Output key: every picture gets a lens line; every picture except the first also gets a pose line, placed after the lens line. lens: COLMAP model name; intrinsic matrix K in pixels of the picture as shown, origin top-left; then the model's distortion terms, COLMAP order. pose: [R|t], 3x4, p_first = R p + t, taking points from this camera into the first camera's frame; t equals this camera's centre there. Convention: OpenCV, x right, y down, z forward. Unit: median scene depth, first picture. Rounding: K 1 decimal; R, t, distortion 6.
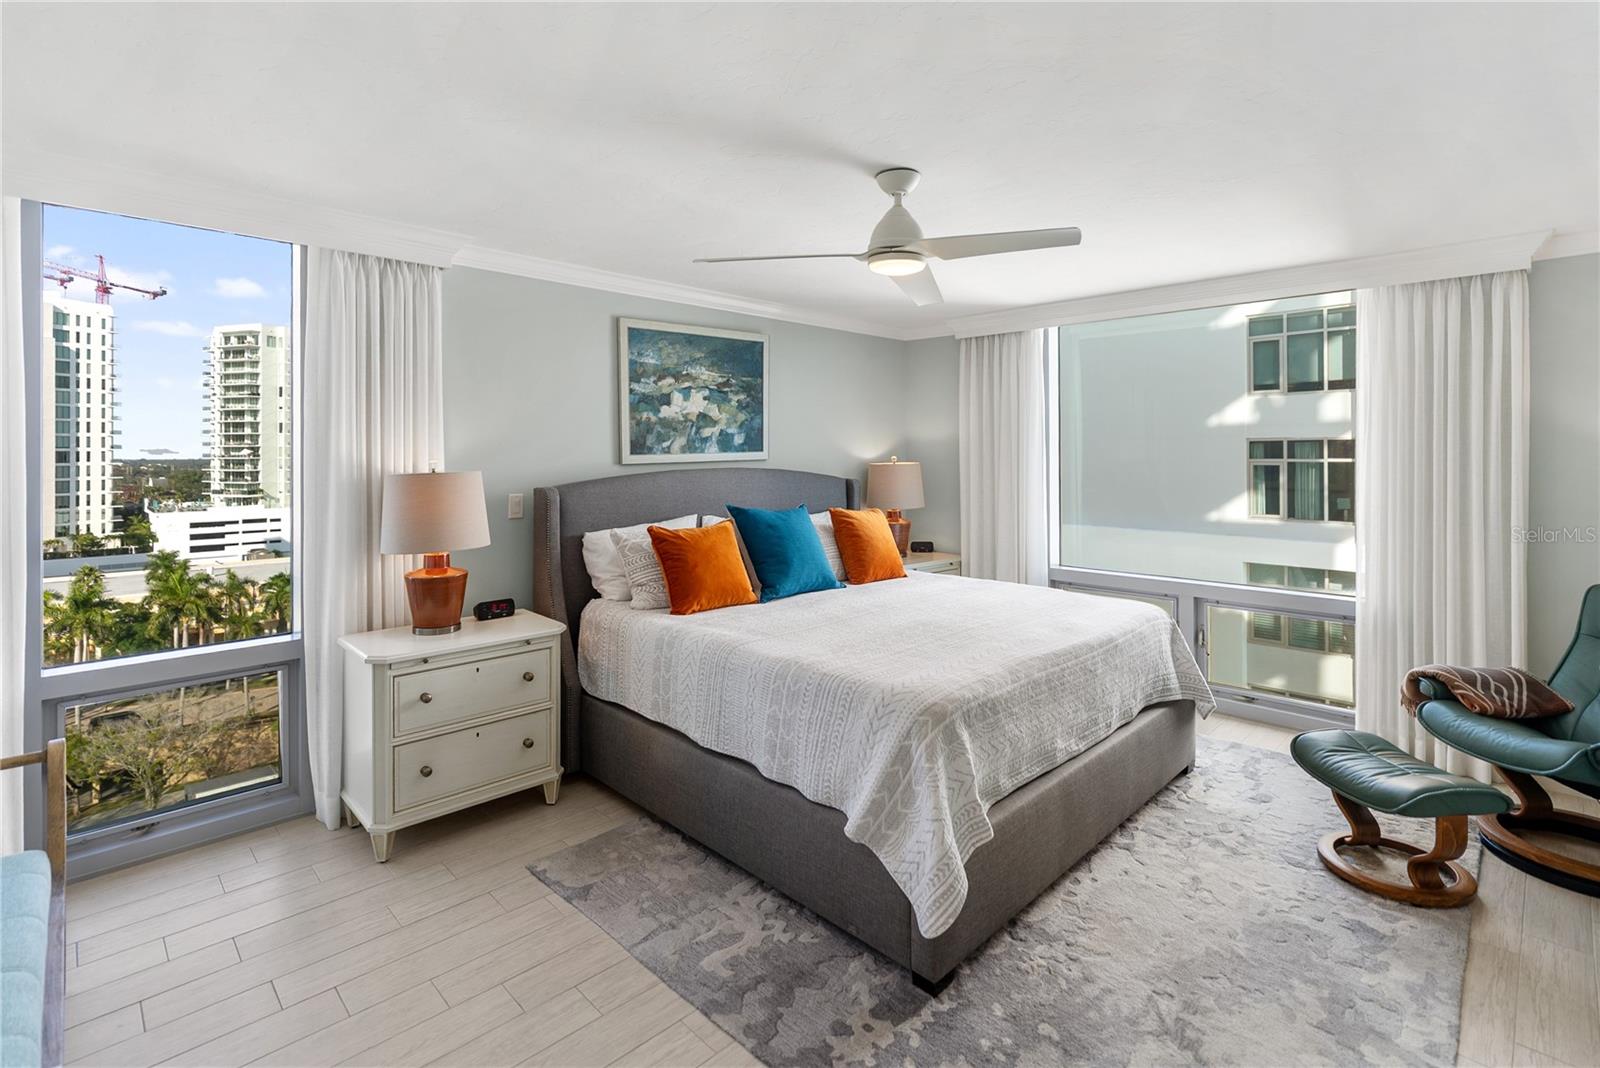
lens RADIAL K [[750.0, 0, 786.5], [0, 750.0, 458.2], [0, 0, 1]] dist [-0.005340, 0.003584]
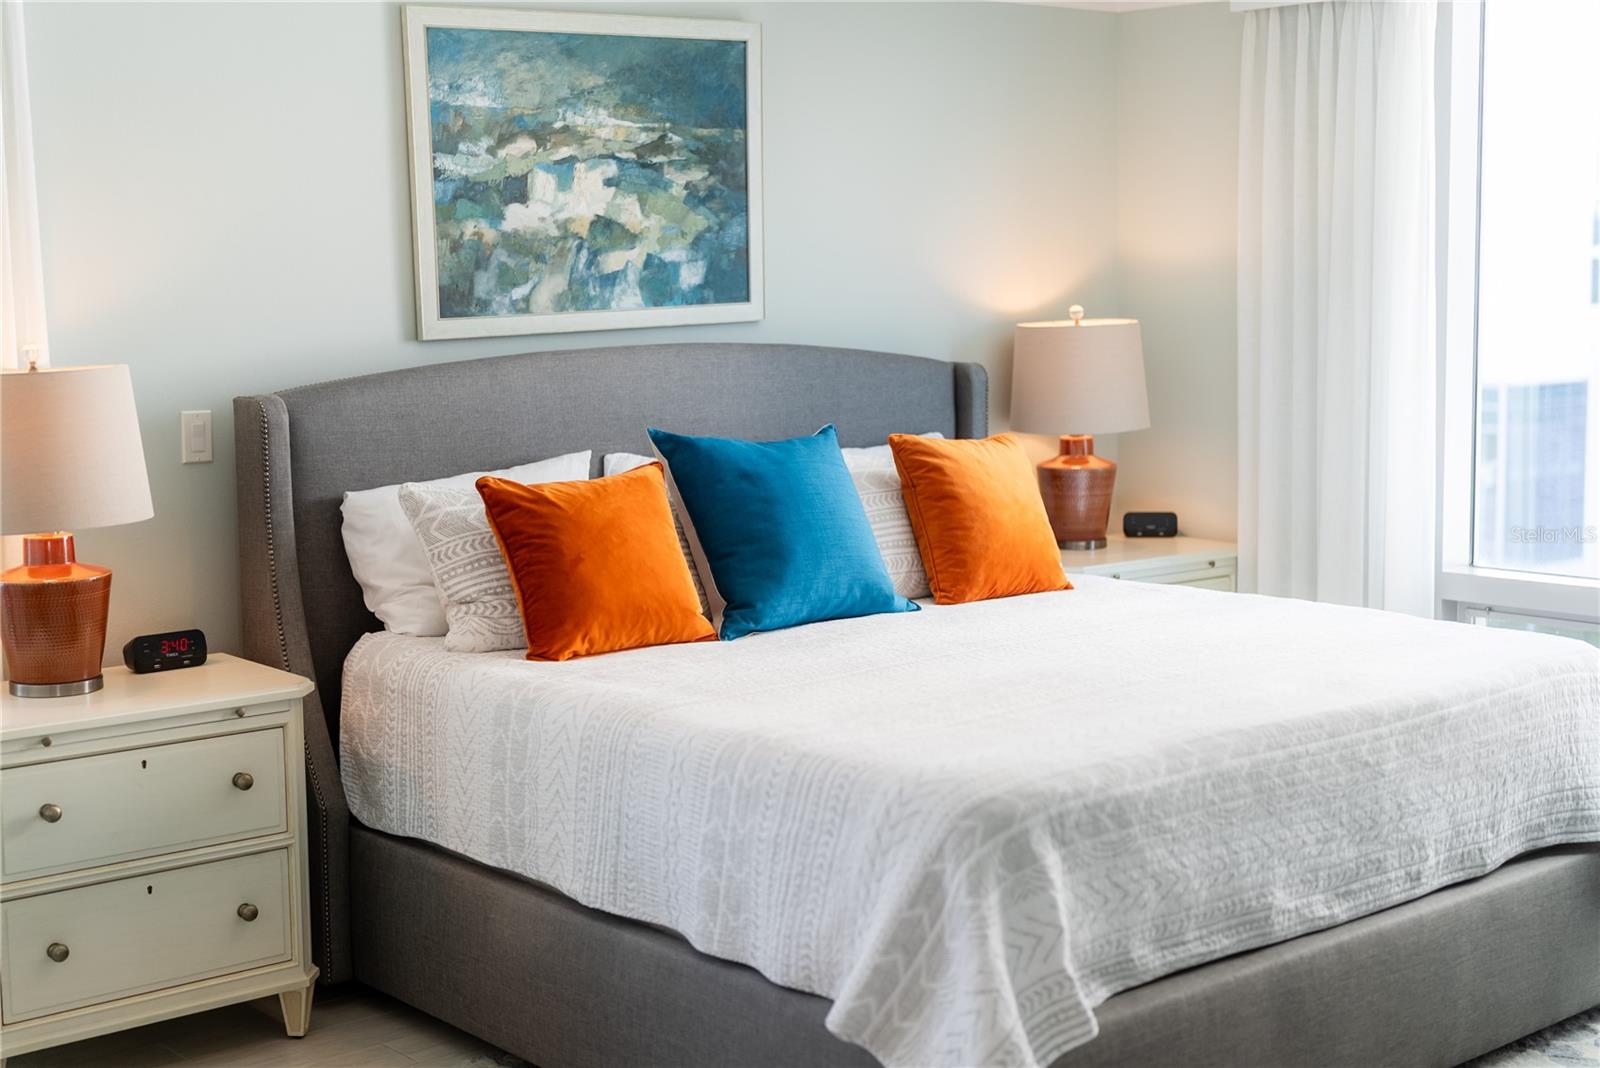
lens RADIAL K [[2231.4, 0, 800.8], [0, 2231.4, 534.0], [0, 0, 1]] dist [0.011627, 0.000000]
pose [[0.998141, -0.005067, -0.060735, 0.104018], [0.012012, 0.993345, 0.114546, -0.032456], [0.059750, -0.115063, 0.991560, -0.384212]]
